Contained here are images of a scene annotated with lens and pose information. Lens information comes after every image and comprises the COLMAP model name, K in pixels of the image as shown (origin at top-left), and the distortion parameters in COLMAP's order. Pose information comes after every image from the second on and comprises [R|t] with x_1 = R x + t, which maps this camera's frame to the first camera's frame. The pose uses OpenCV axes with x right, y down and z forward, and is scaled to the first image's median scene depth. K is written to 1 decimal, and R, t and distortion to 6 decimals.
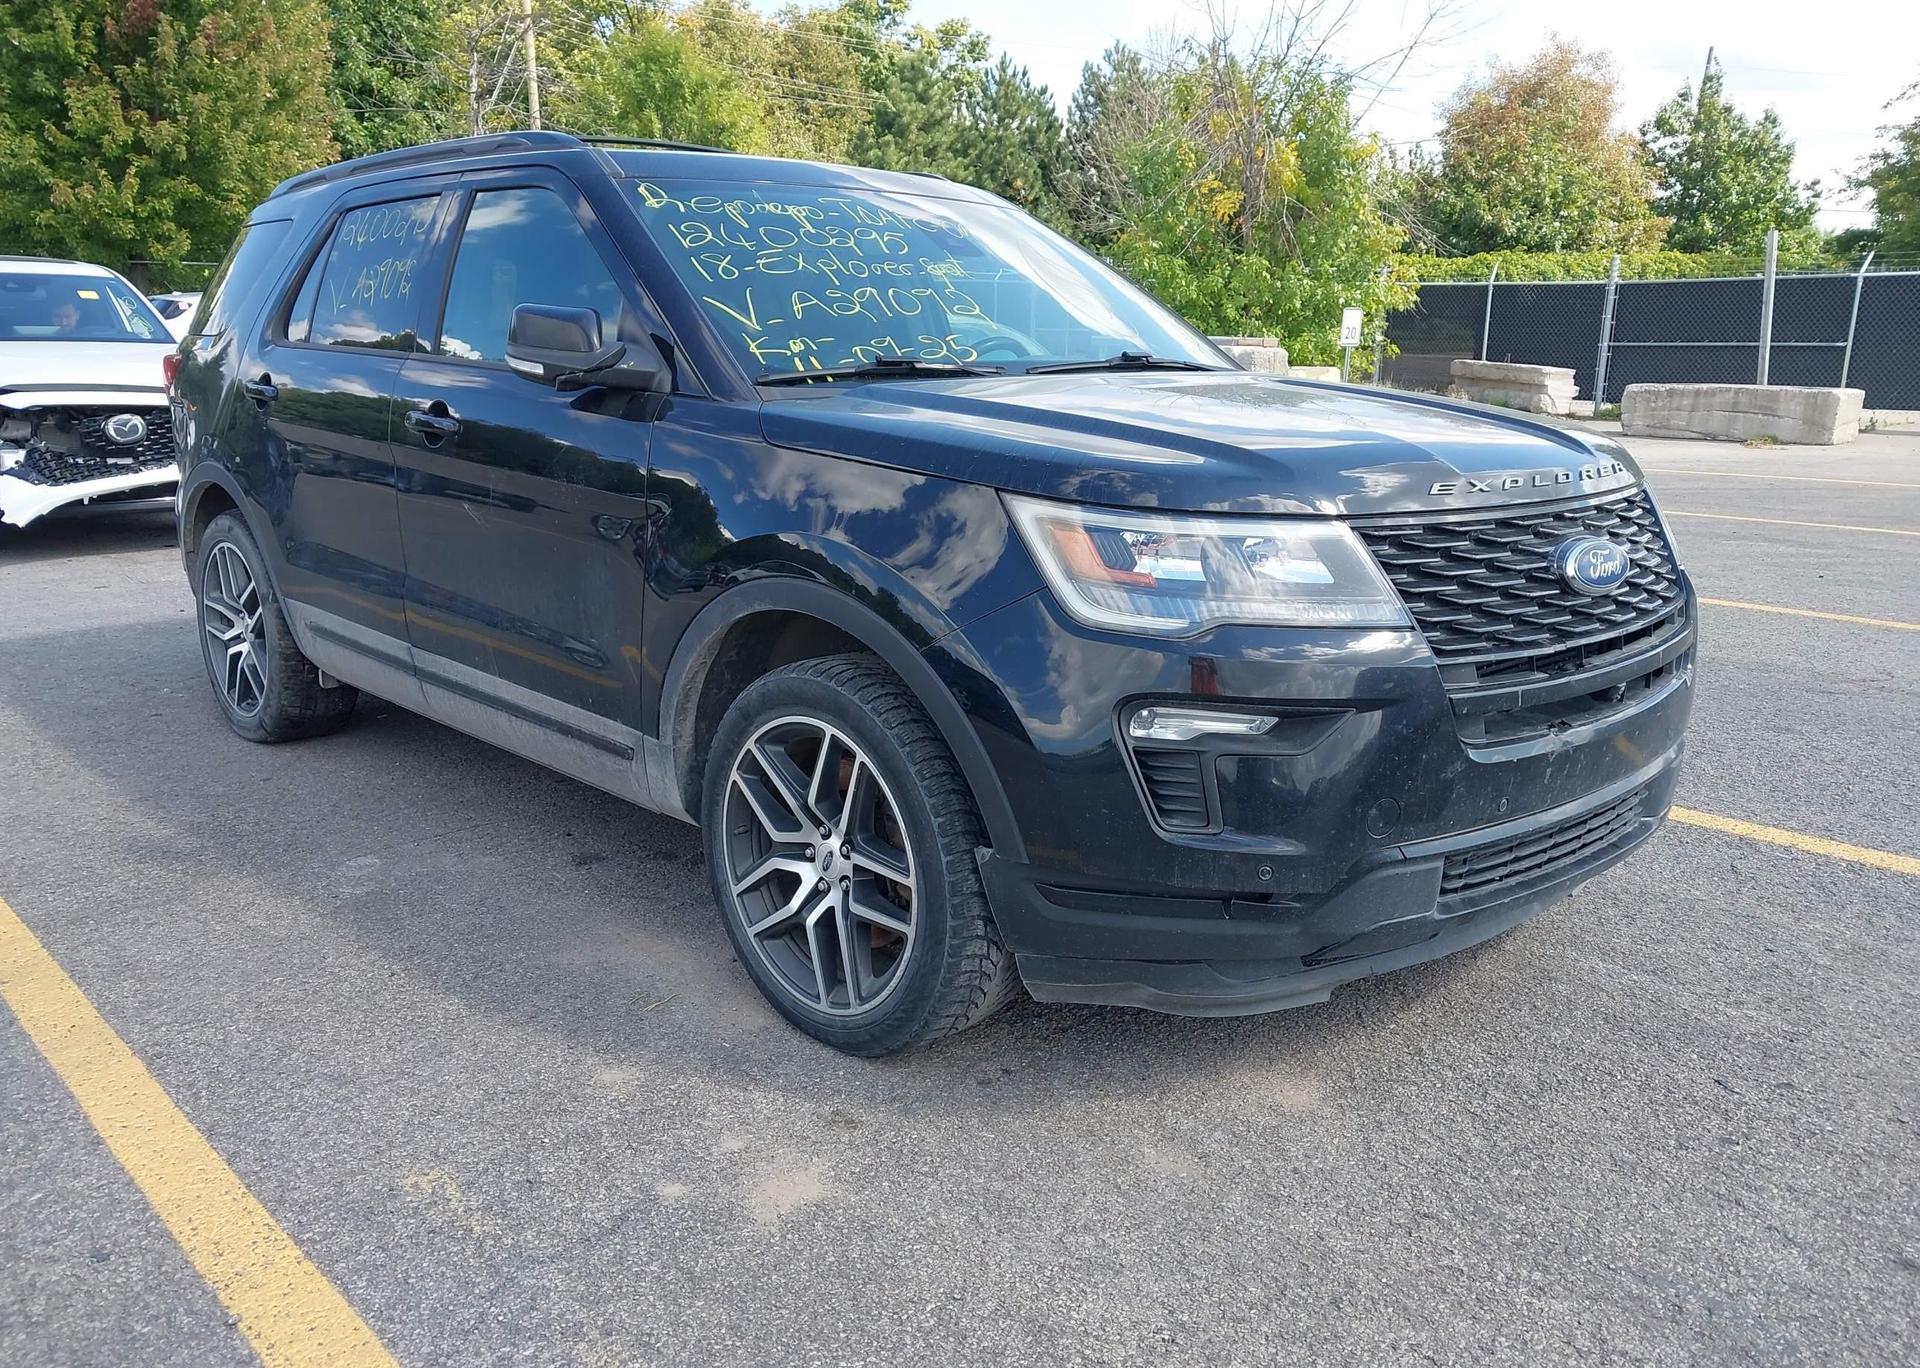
lens RADIAL K [[1536.3, 0, 924.3], [0, 1536.3, 688.0], [0, 0, 1]] dist [0.016466, 0.011592]
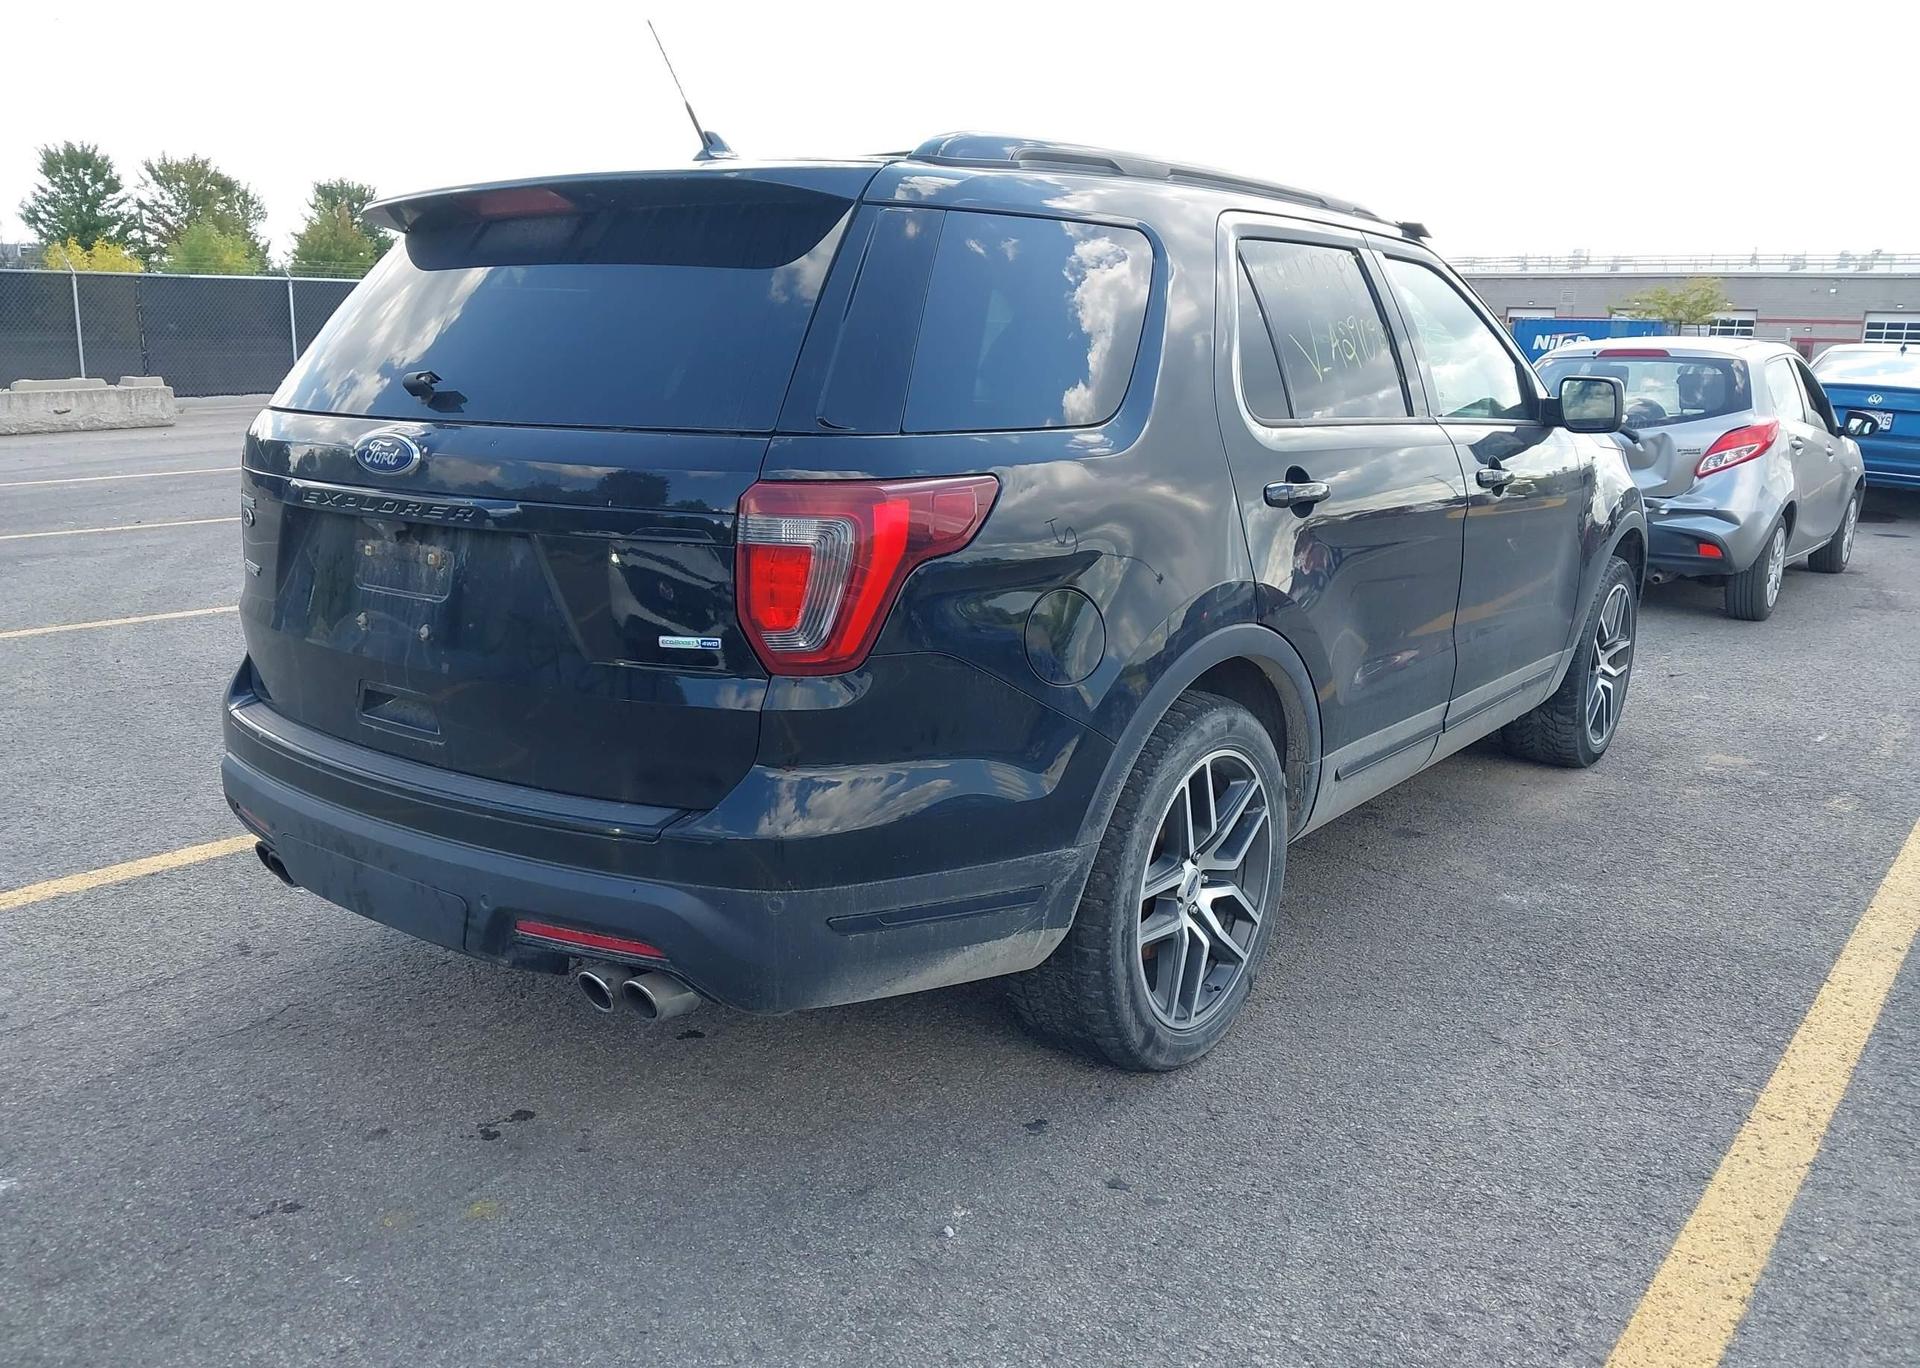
lens RADIAL K [[1556.6, 0, 921.6], [0, 1556.6, 678.4], [0, 0, 1]] dist [0.004195, -0.016115]
pose [[-0.162932, -0.219809, 0.961840, -0.252242], [0.211052, 0.944538, 0.251607, -0.074781], [-0.963800, 0.243993, -0.107505, 0.288031]]
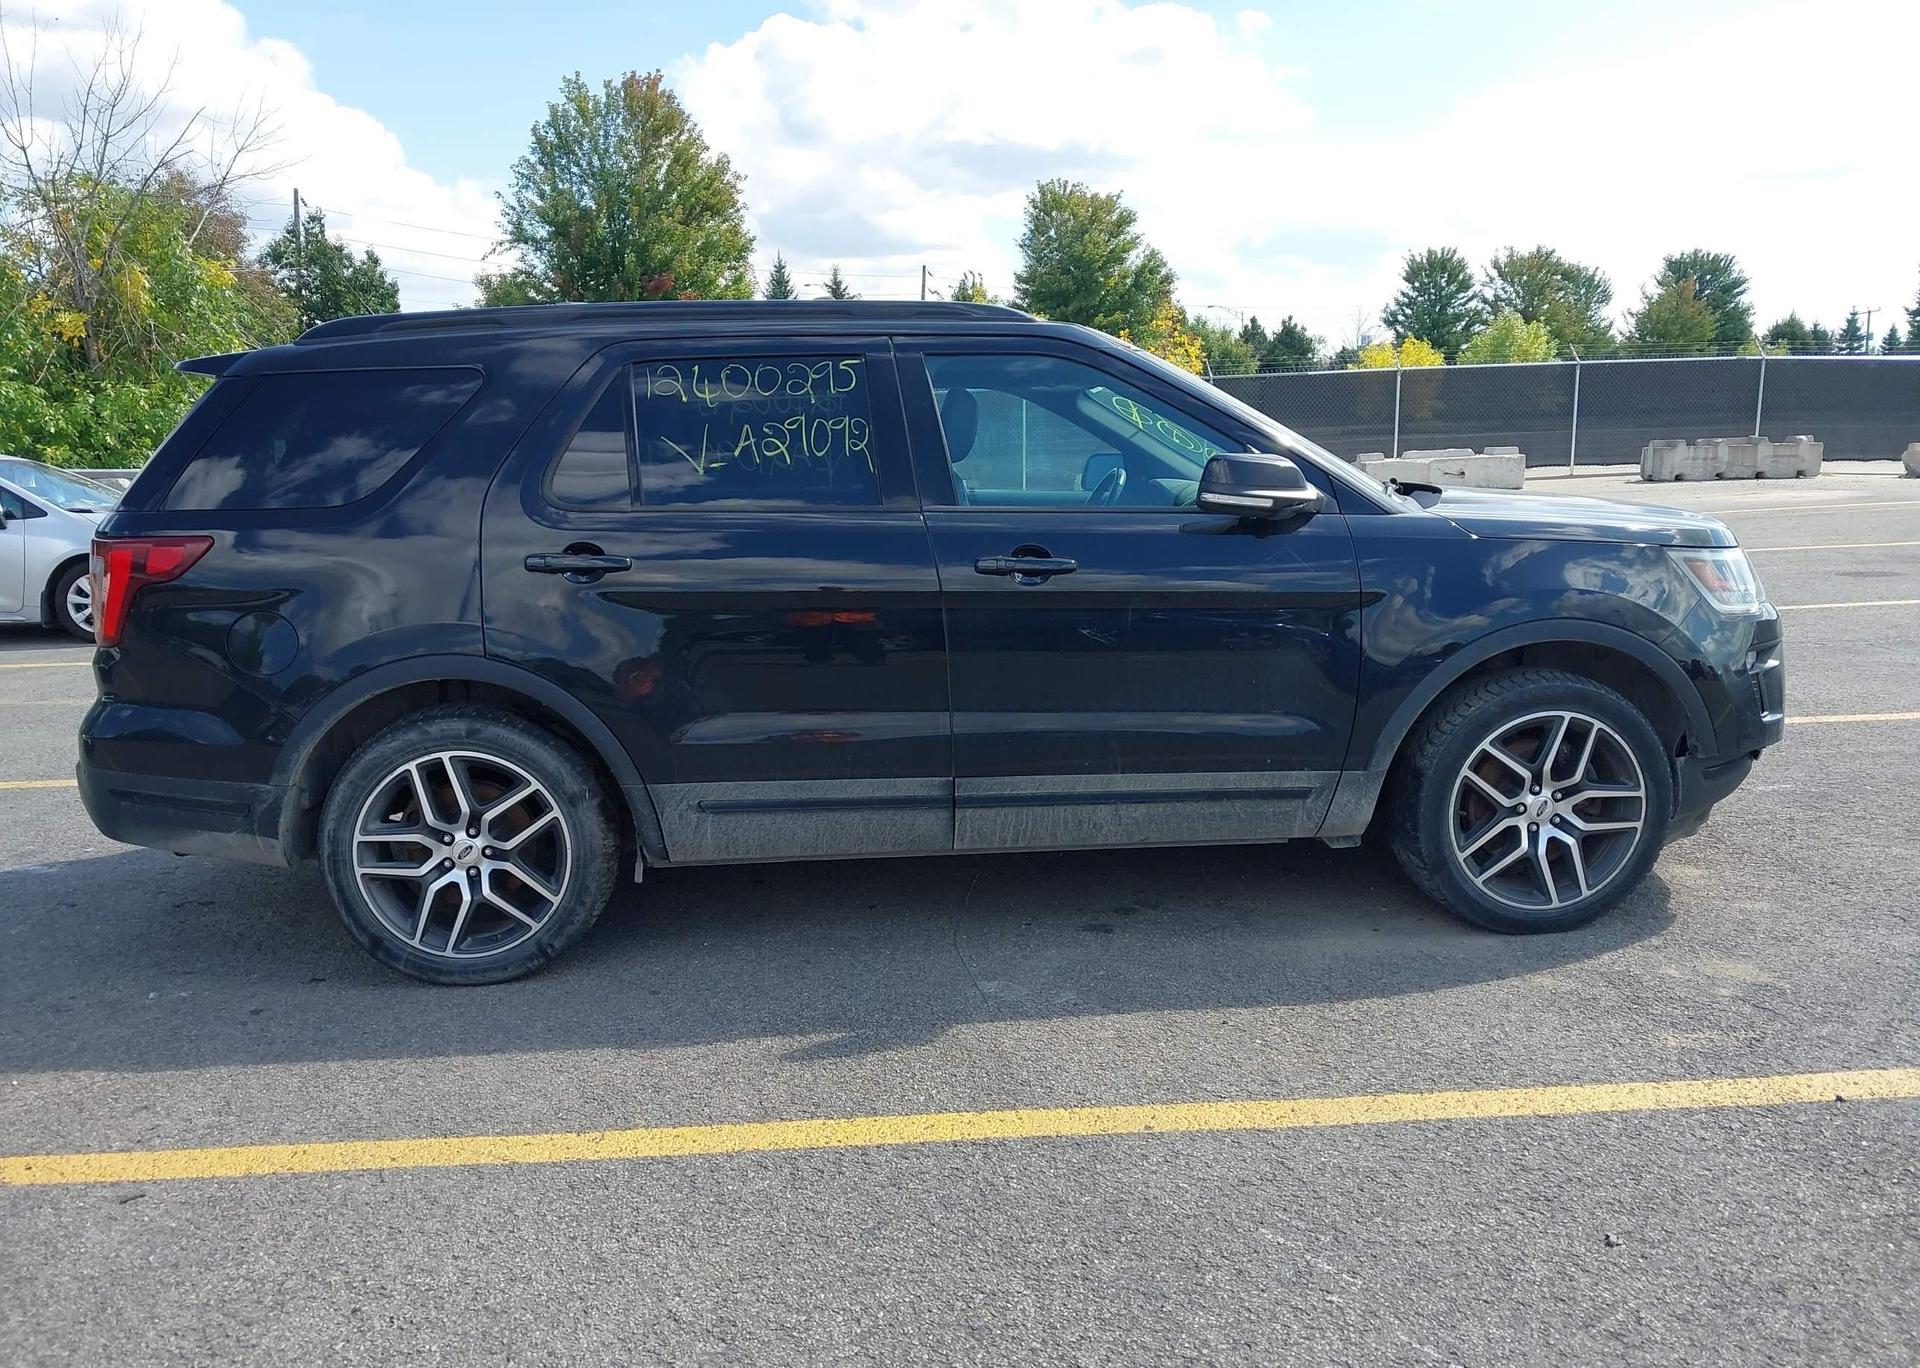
lens RADIAL K [[1556.6, 0, 921.6], [0, 1556.6, 678.4], [0, 0, 1]] dist [0.004195, -0.016115]
pose [[0.633202, -0.146761, 0.759945, -0.226607], [0.207638, 0.978077, 0.015878, -0.023004], [-0.745615, 0.147739, 0.649794, 0.064464]]
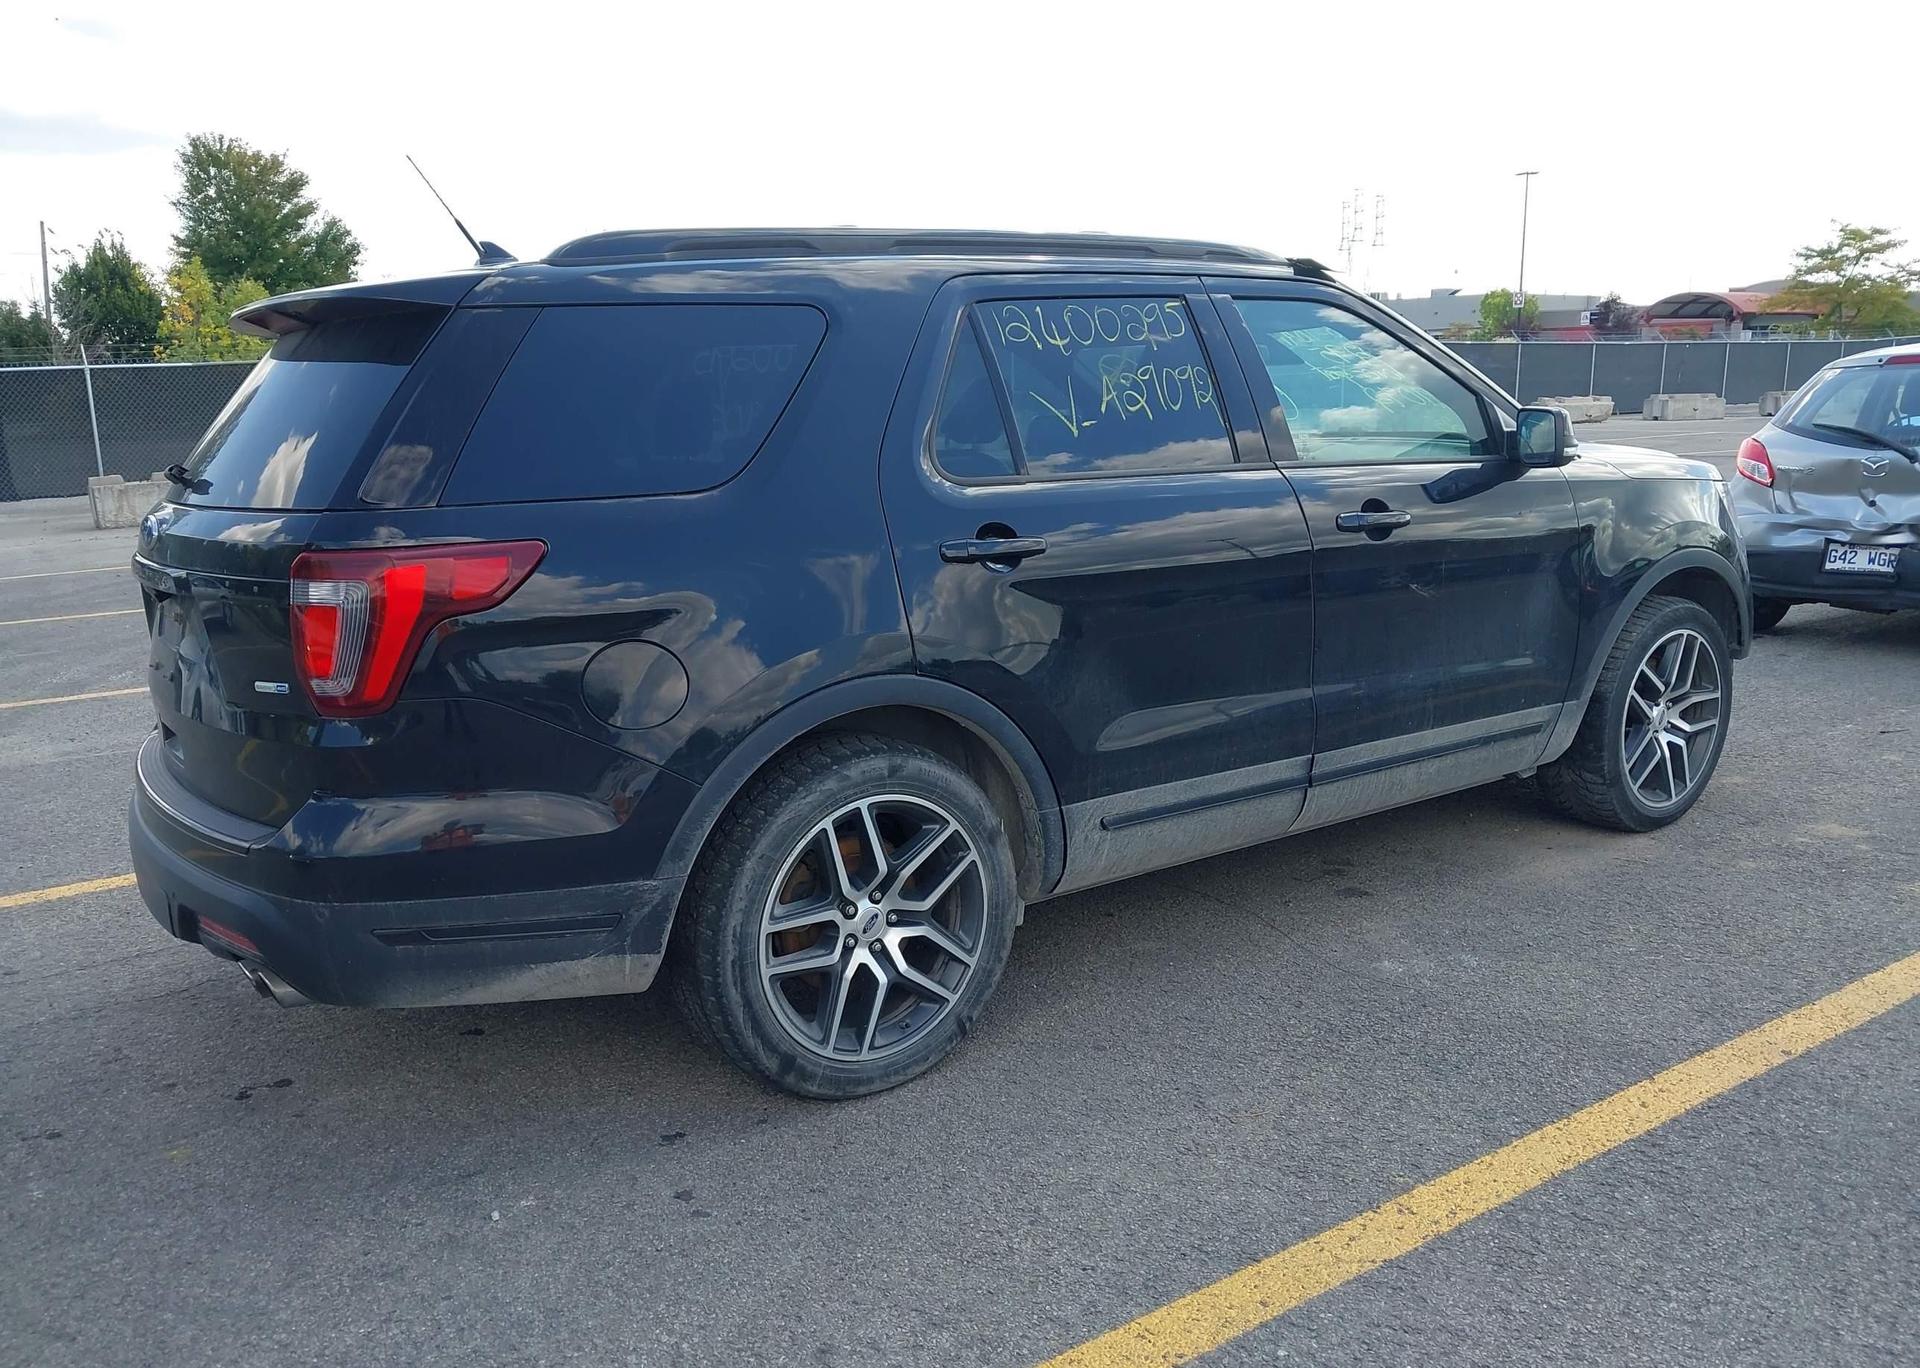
lens RADIAL K [[1541.3, 0, 932.4], [0, 1541.3, 684.8], [0, 0, 1]] dist [0.006288, 0.000618]
pose [[0.141836, -0.202828, 0.968888, -0.261280], [0.259510, 0.952168, 0.161338, -0.058130], [-0.955268, 0.228552, 0.187687, 0.207262]]
